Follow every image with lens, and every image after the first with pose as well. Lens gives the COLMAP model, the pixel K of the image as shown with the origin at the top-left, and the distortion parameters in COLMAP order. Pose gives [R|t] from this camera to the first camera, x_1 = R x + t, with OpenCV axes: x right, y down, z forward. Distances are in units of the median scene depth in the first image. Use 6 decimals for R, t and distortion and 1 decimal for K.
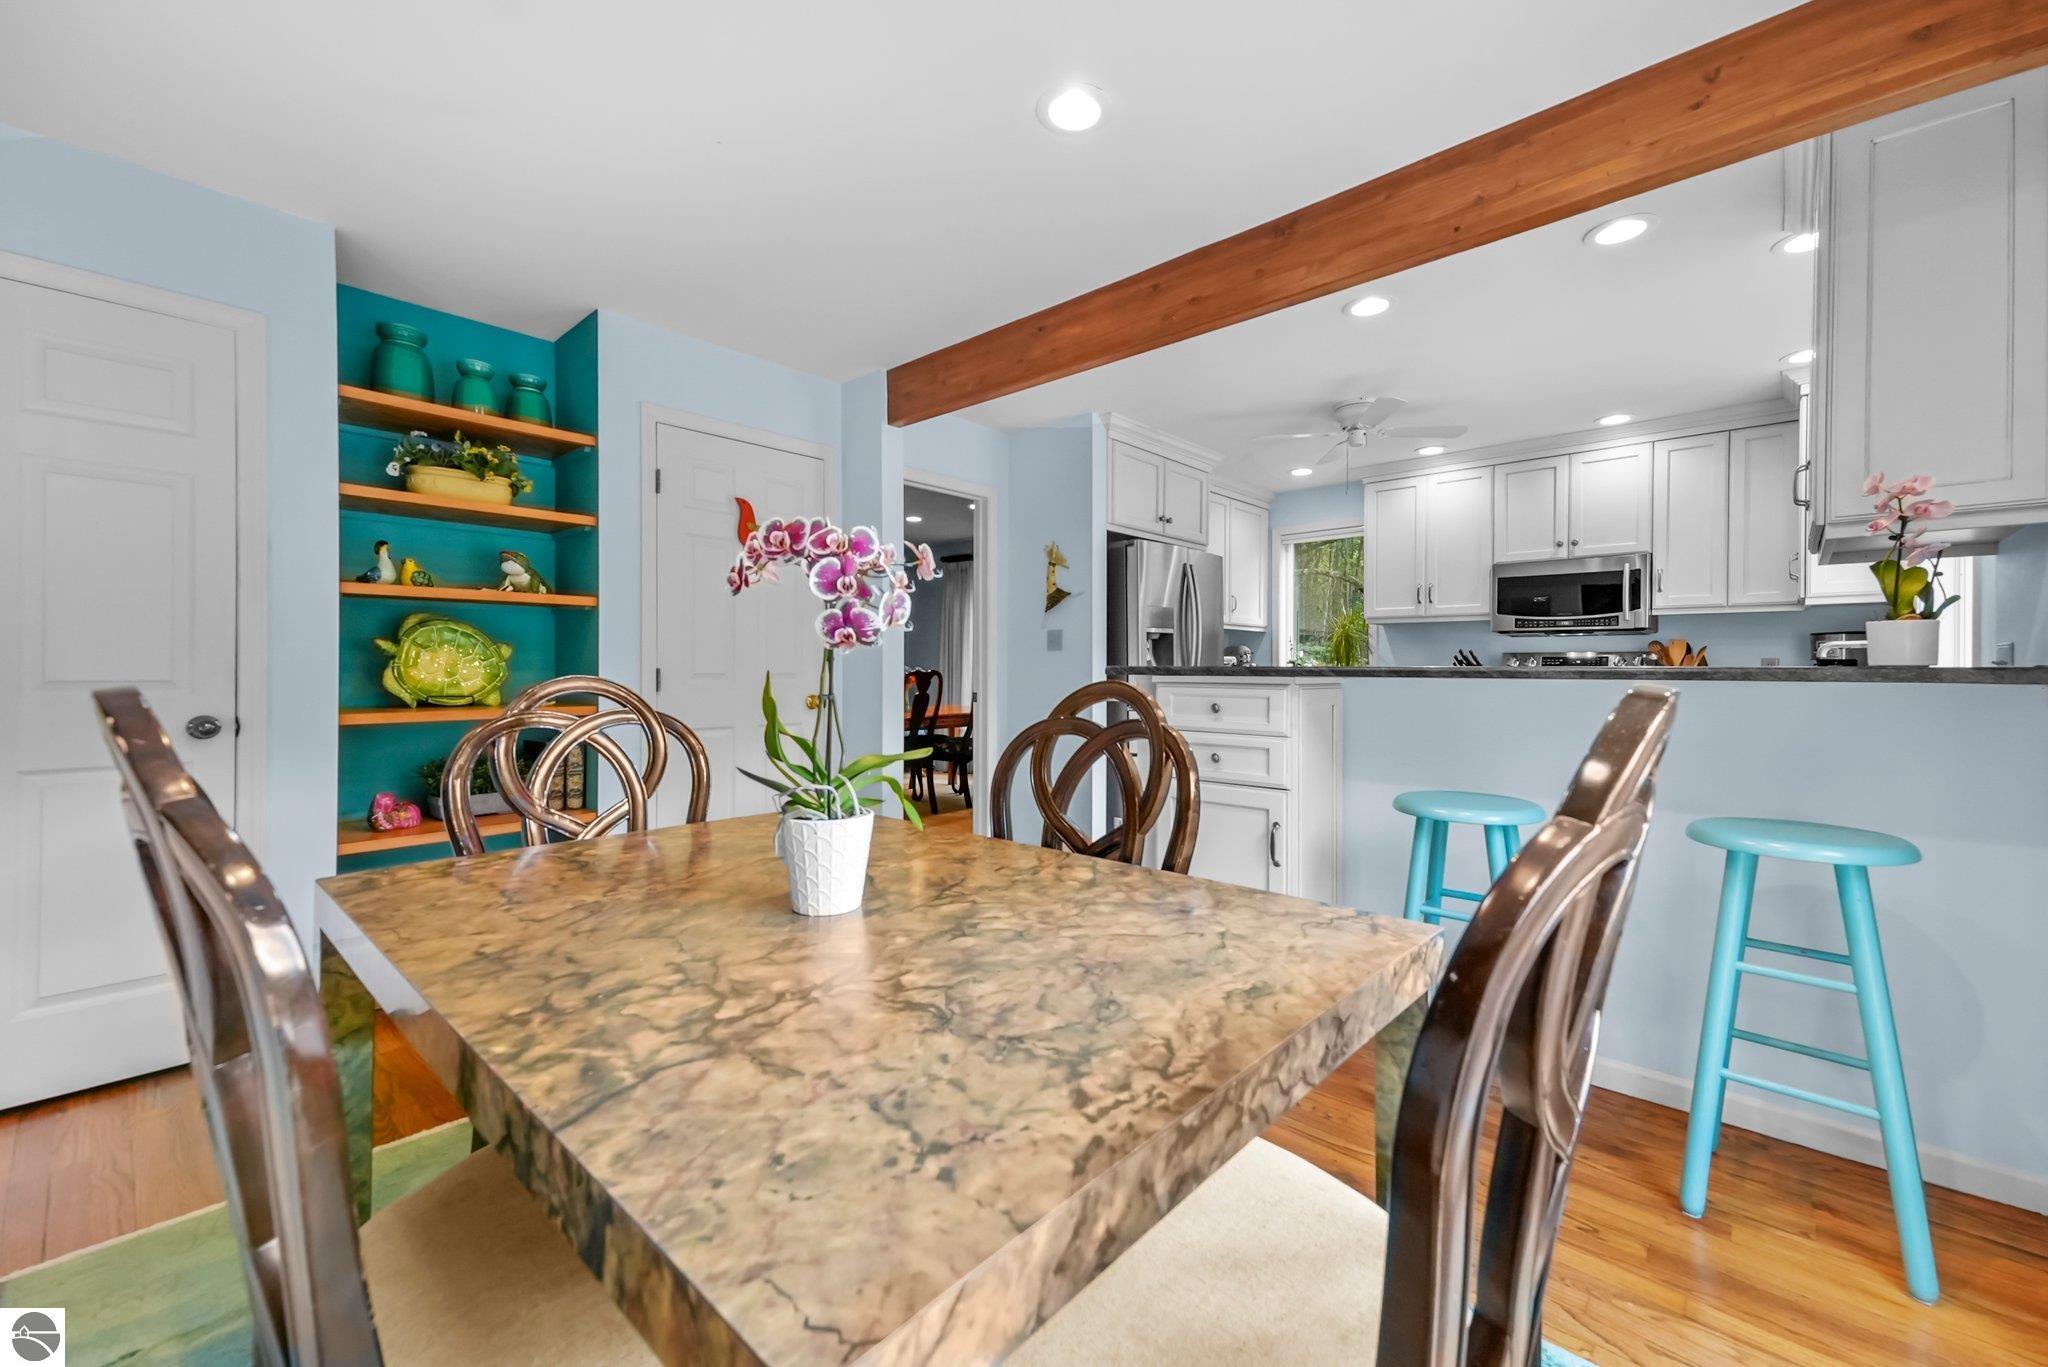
lens RADIAL K [[821.8, 0, 1014.0], [0, 821.8, 677.8], [0, 0, 1]] dist [-0.006792, 0.000108]
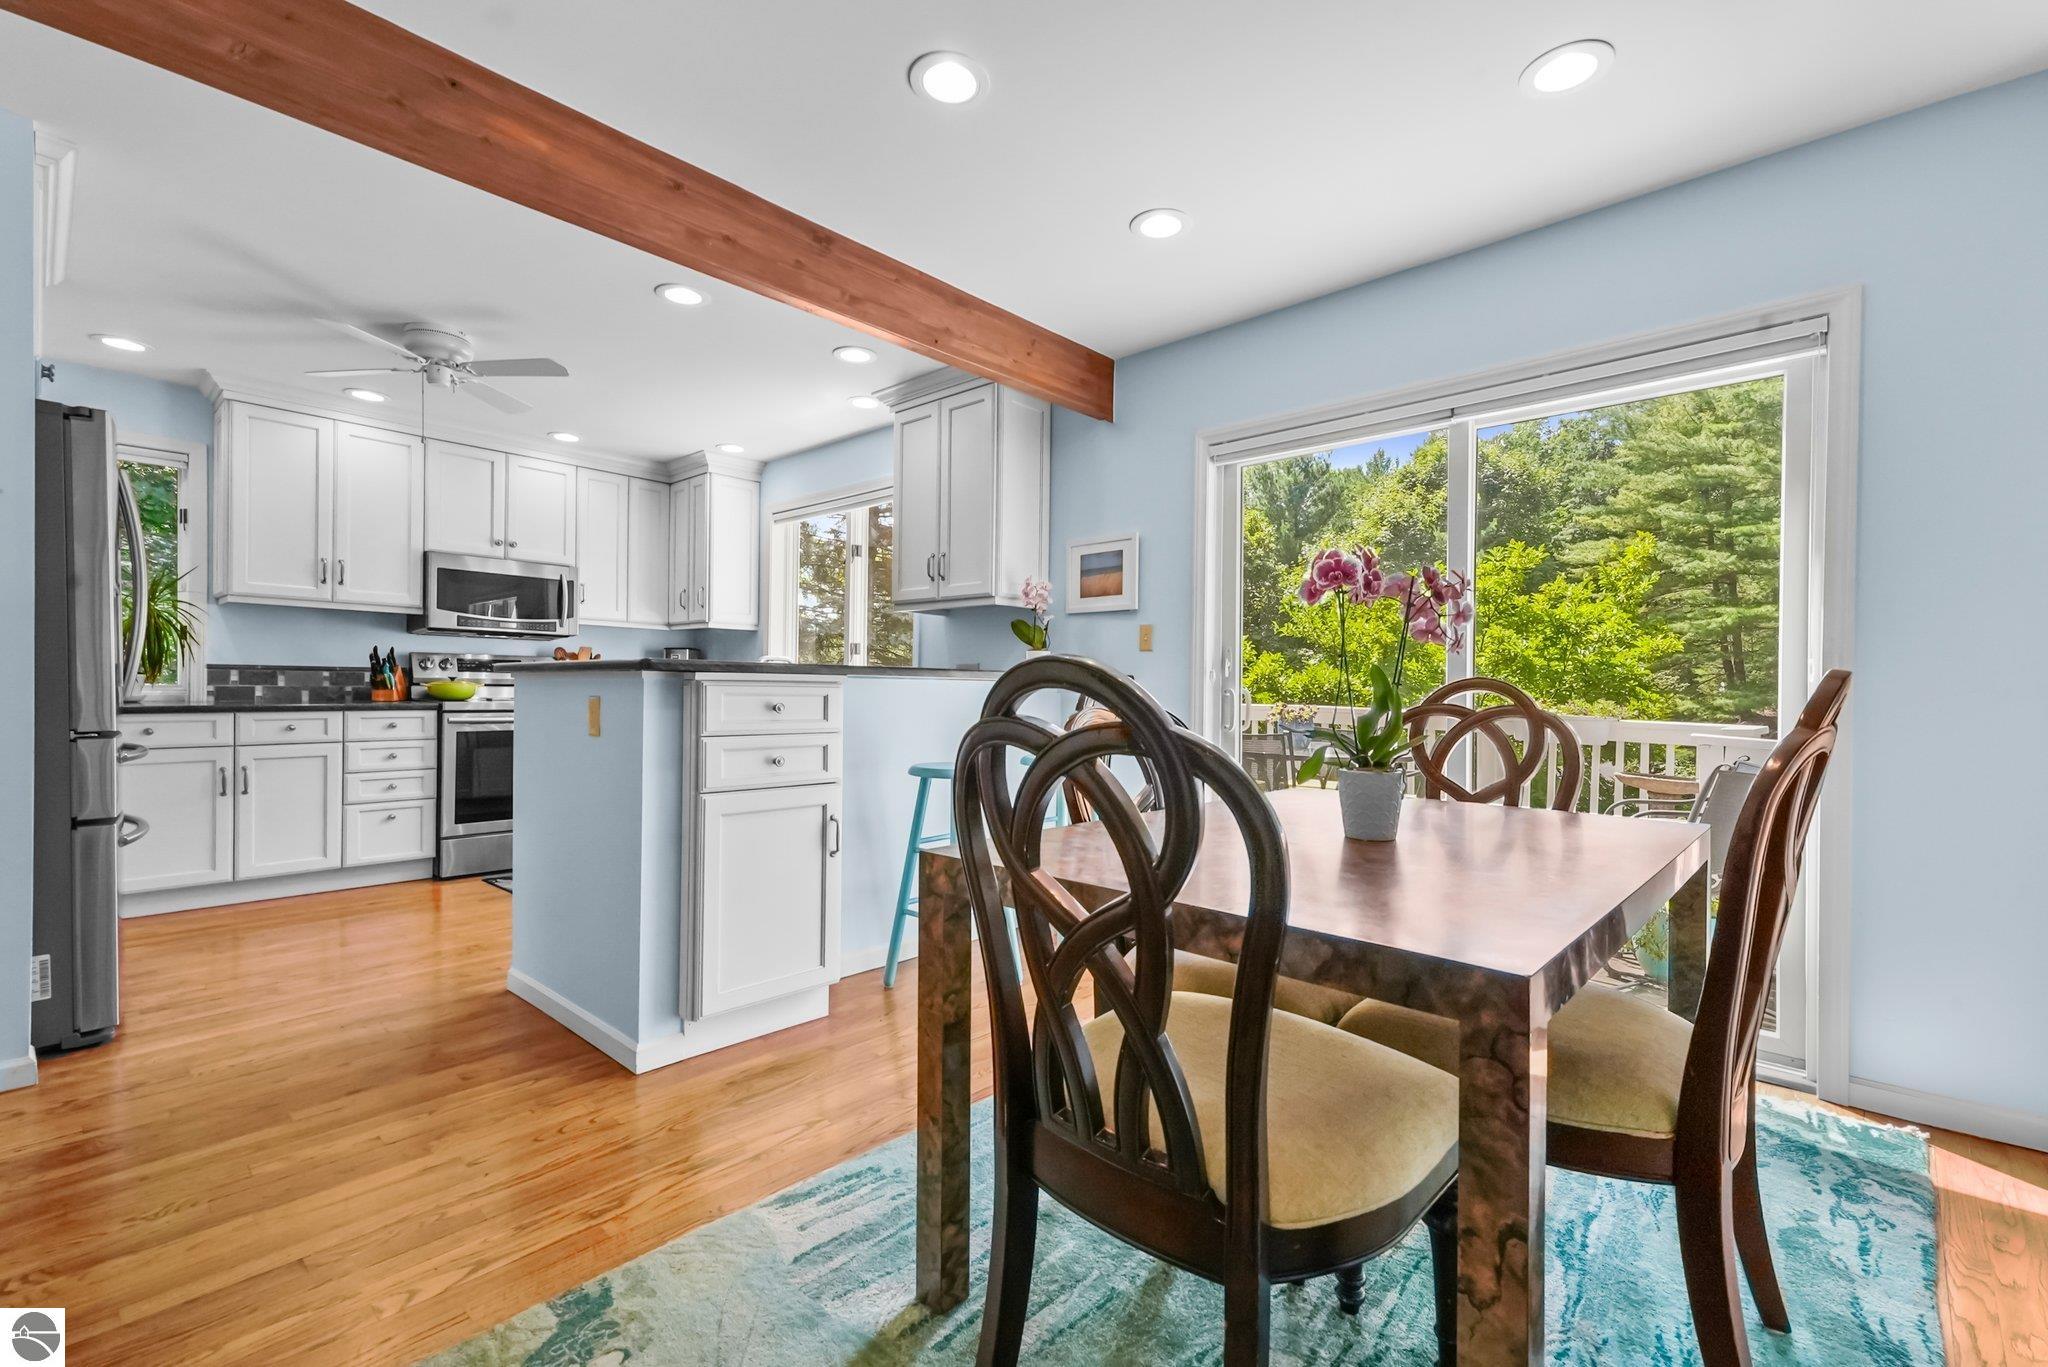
lens RADIAL K [[896.2, 0, 1024.0], [0, 896.2, 683.5], [0, 0, 1]] dist [0.018346, 0.000272]
pose [[-0.017477, -0.000117, 0.999847, -0.406108], [-0.002442, 0.999997, 0.000075, 0.001752], [-0.999844, -0.002440, -0.017477, 0.392274]]
